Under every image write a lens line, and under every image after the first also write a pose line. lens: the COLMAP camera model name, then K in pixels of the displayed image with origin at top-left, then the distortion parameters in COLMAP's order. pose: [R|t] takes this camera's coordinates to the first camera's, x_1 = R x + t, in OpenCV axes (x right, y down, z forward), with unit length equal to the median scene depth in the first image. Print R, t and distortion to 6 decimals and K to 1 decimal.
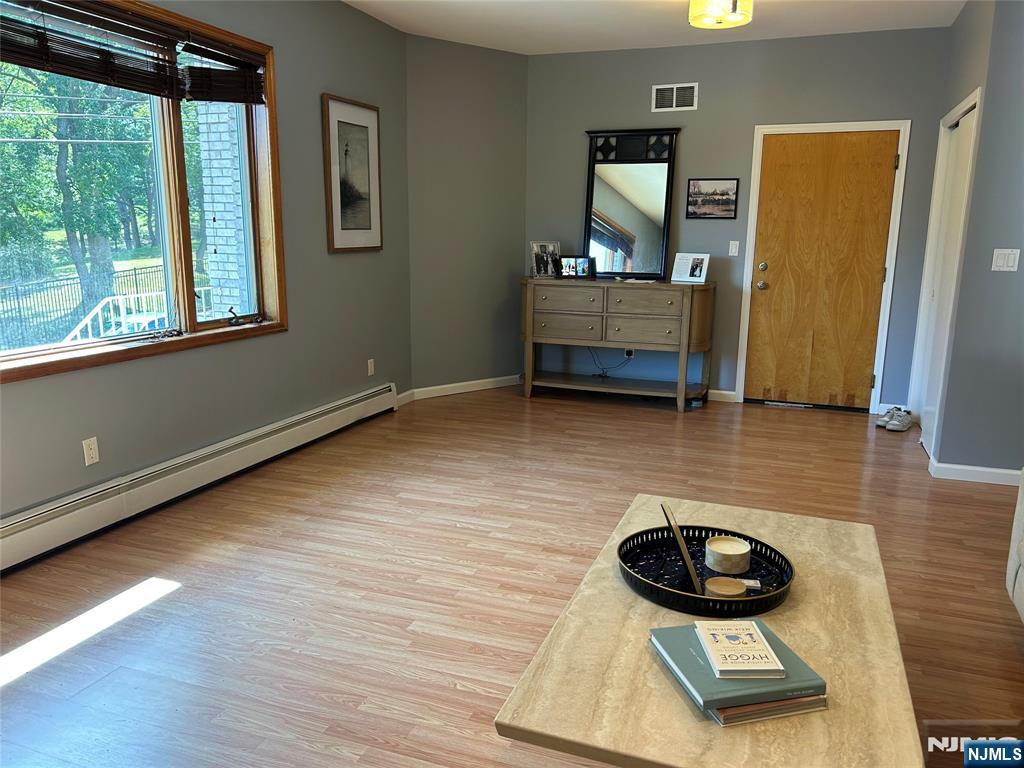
lens RADIAL K [[768.7, 0, 505.2], [0, 768.7, 381.7], [0, 0, 1]] dist [0.034007, -0.035407]
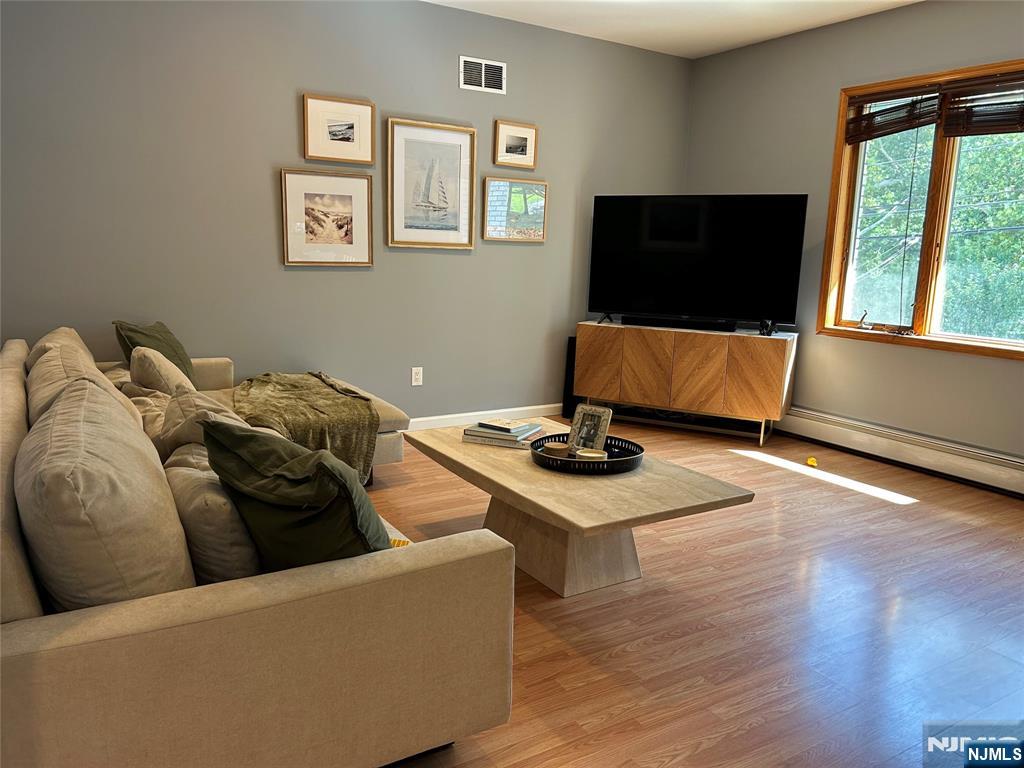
lens RADIAL K [[768.7, 0, 508.5], [0, 768.7, 387.9], [0, 0, 1]] dist [0.034007, -0.035407]
pose [[-0.611158, 0.119074, -0.782501, 1.350446], [-0.185123, 0.939695, 0.287581, -0.249215], [0.769556, 0.320616, -0.552259, 1.504452]]
